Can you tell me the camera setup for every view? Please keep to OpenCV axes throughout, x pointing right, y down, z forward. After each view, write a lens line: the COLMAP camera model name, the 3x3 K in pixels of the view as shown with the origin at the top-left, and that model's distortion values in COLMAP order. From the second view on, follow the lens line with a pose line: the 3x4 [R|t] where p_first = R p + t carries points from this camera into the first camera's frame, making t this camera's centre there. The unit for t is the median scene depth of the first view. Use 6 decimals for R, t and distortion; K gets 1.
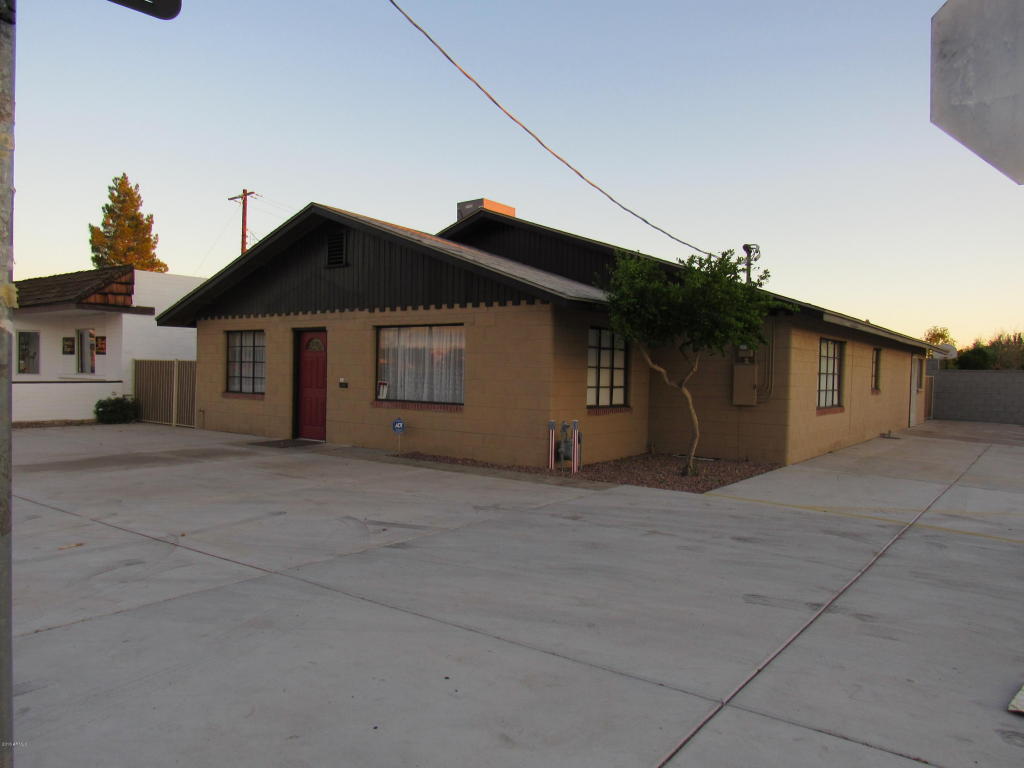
lens RADIAL K [[730.8, 0, 512.0], [0, 730.8, 384.0], [0, 0, 1]] dist [-0.027978, 0.006011]
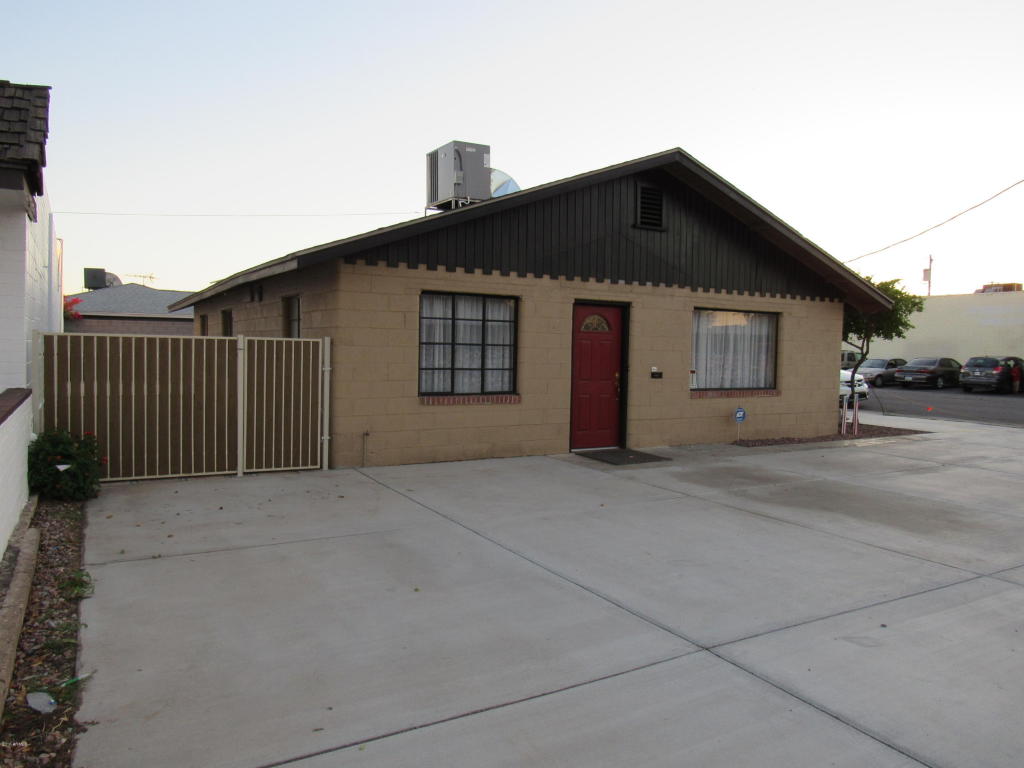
lens RADIAL K [[730.8, 0, 512.0], [0, 730.8, 384.0], [0, 0, 1]] dist [-0.027978, 0.006011]
pose [[0.396926, -0.057141, 0.916070, -1.052578], [0.002270, 0.998118, 0.061275, -0.039448], [-0.917848, -0.022243, 0.396309, 0.818081]]
